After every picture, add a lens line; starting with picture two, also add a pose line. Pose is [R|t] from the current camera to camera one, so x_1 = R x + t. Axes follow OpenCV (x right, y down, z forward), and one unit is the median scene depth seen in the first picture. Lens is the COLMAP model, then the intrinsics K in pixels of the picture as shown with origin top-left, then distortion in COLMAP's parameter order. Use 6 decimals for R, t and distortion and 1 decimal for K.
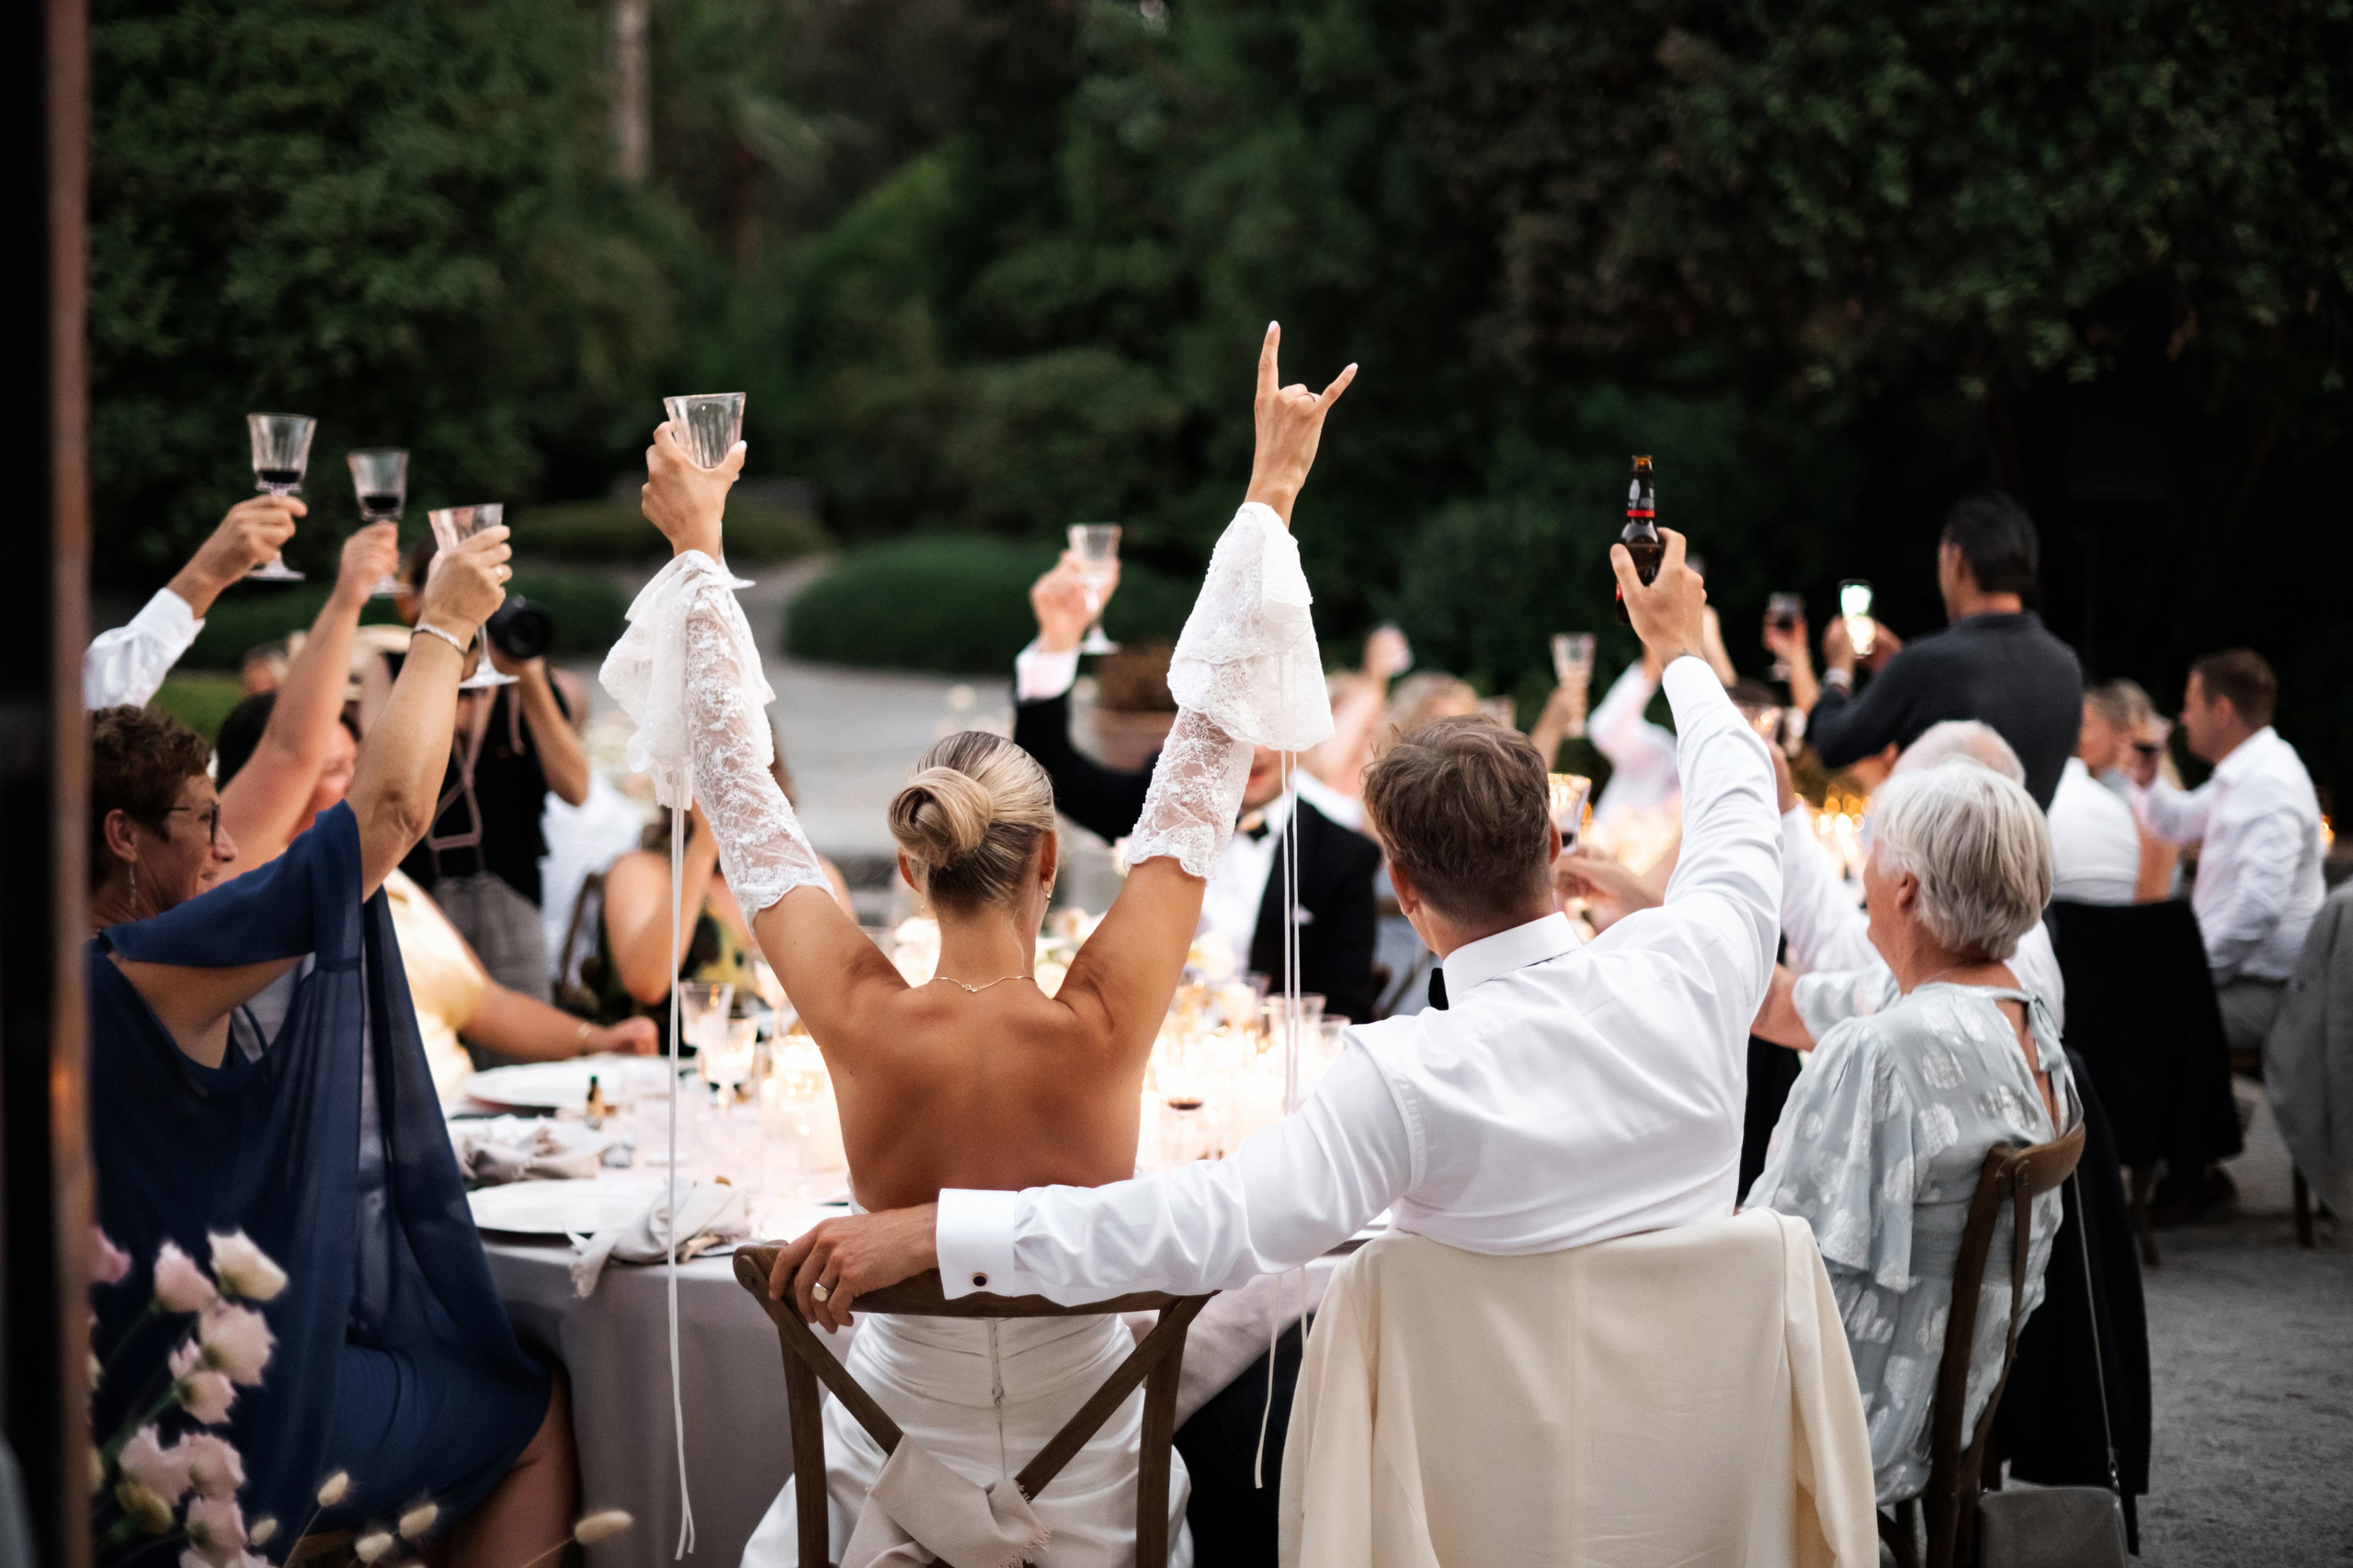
lens RADIAL K [[3473.8, 0, 1176.5], [0, 3473.8, 784.0], [0, 0, 1]] dist [0.016873, -0.017016]
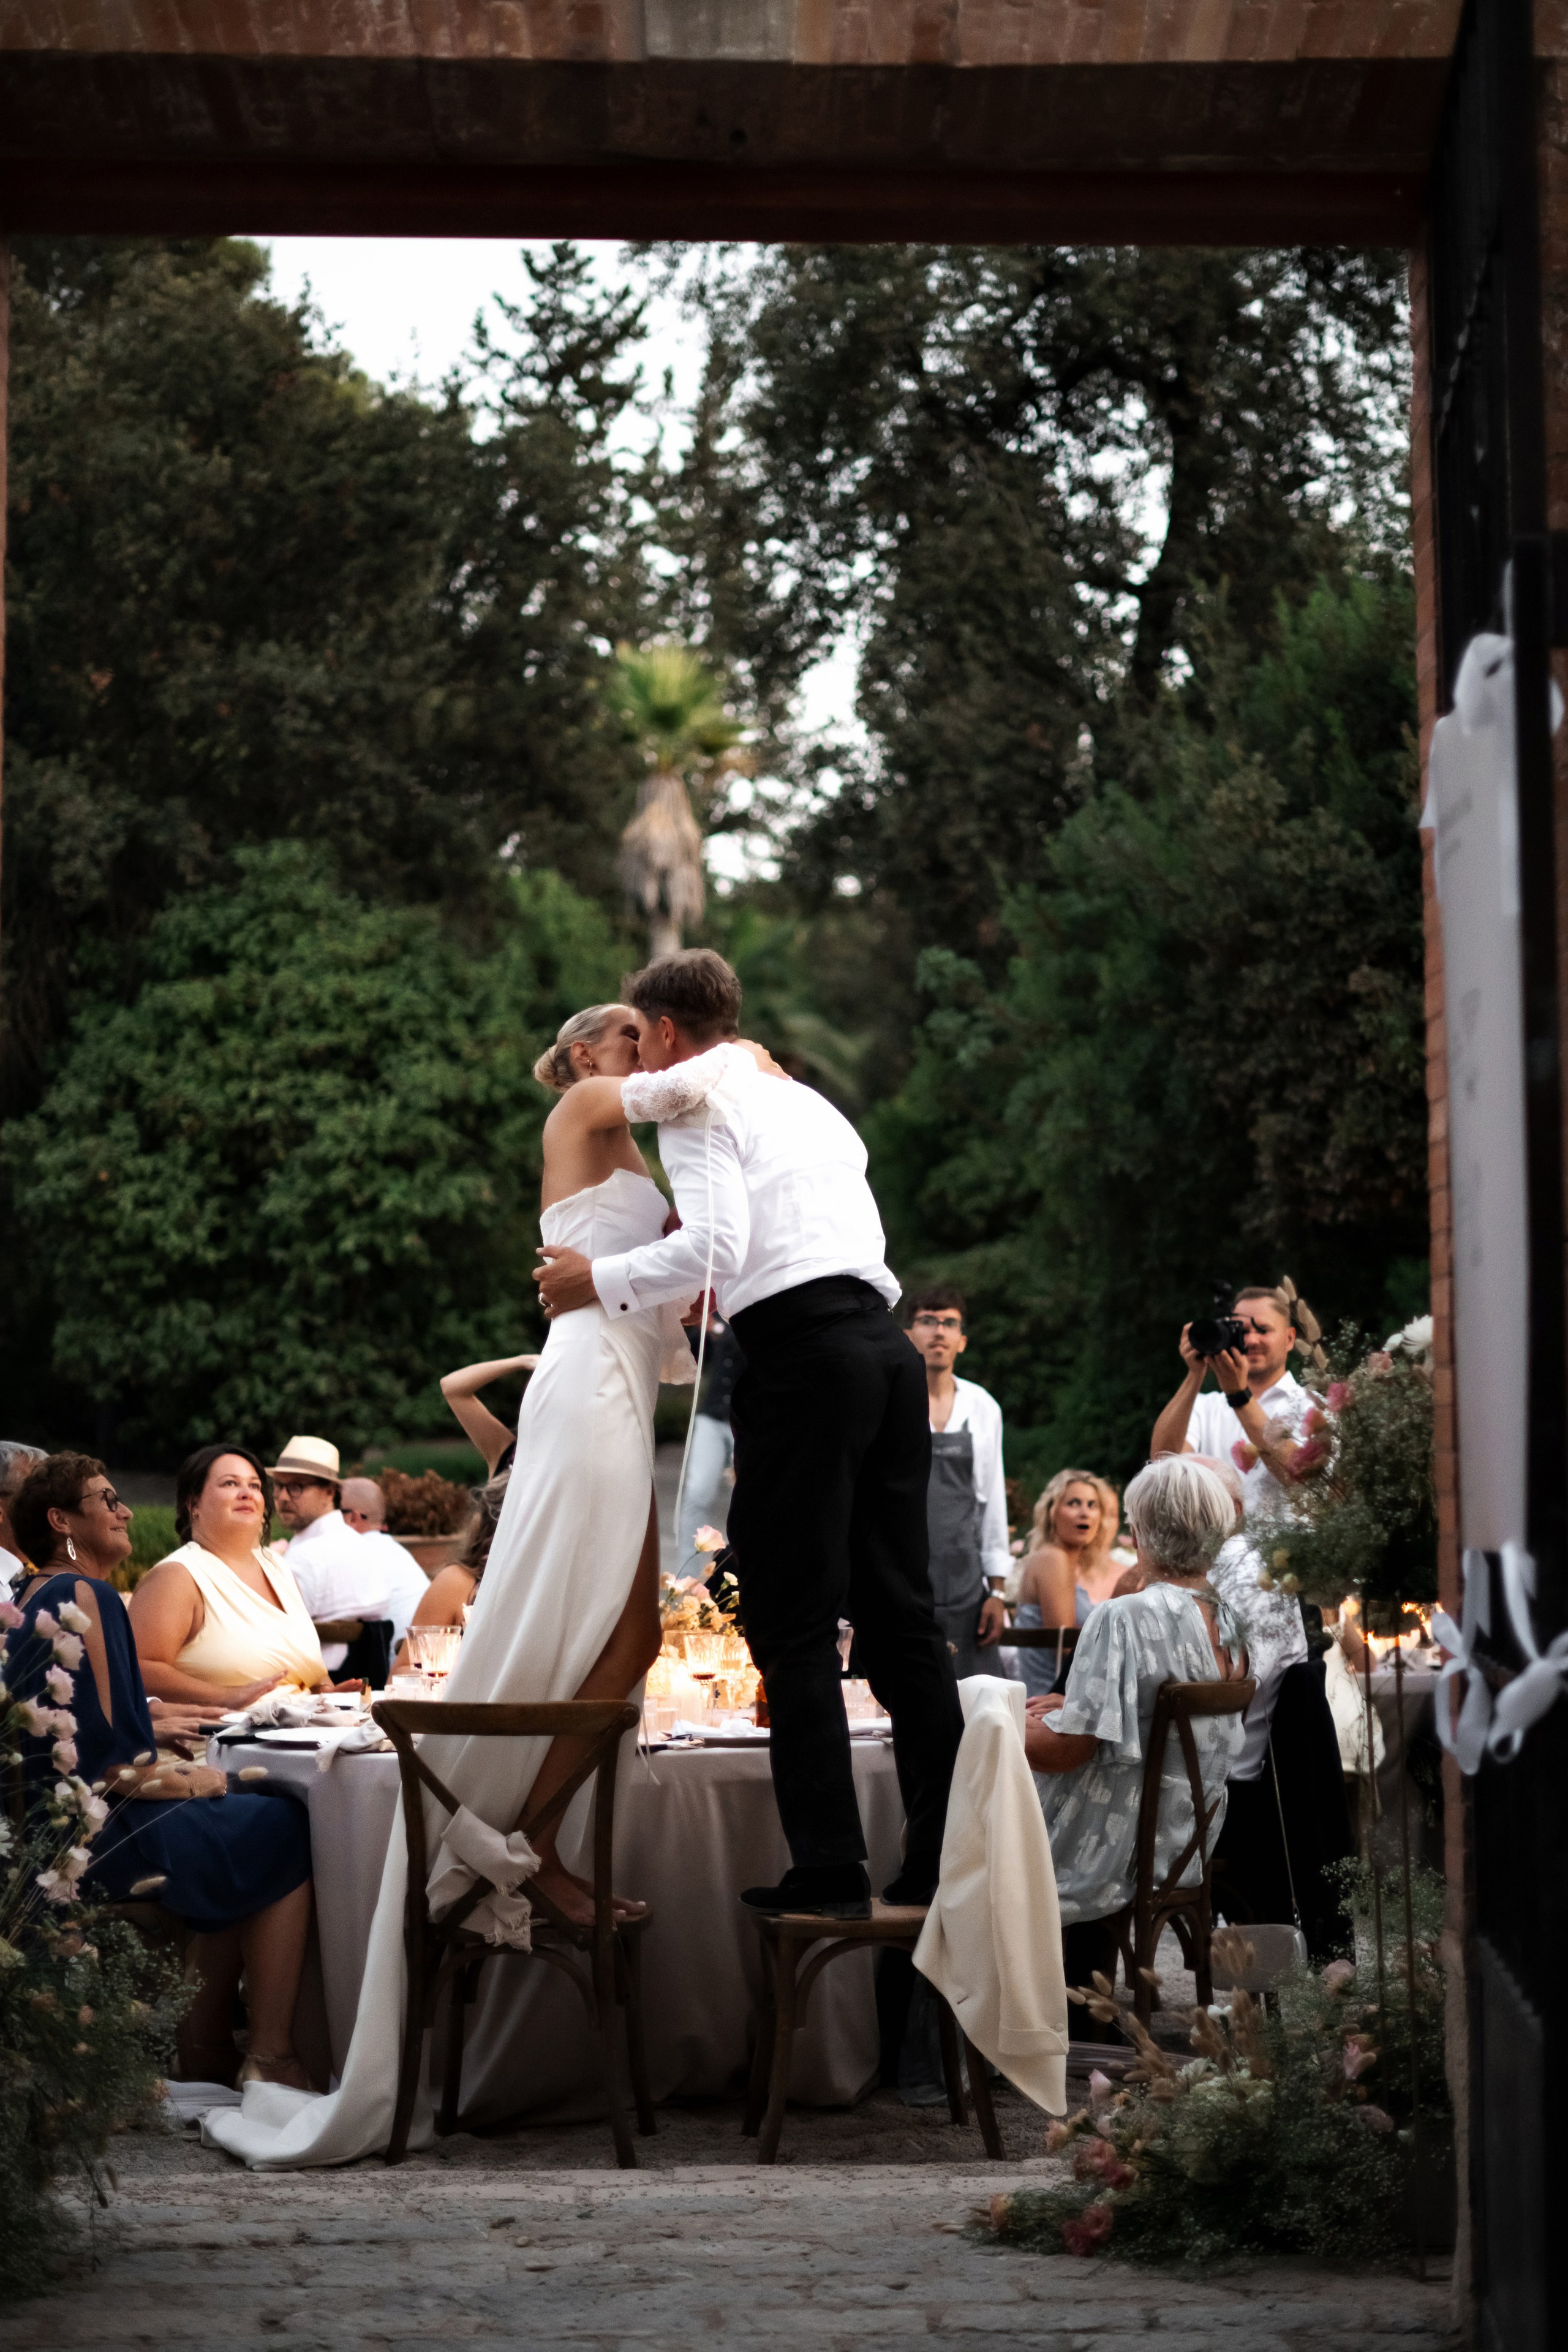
lens RADIAL K [[3472.4, 0, 784.0], [0, 3472.4, 1176.0], [0, 0, 1]] dist [0.016873, -0.017016]
pose [[0.991531, -0.026950, -0.127042, 0.046557], [0.008292, 0.989373, -0.145165, 0.017728], [0.129604, 0.142882, 0.981217, -0.115312]]
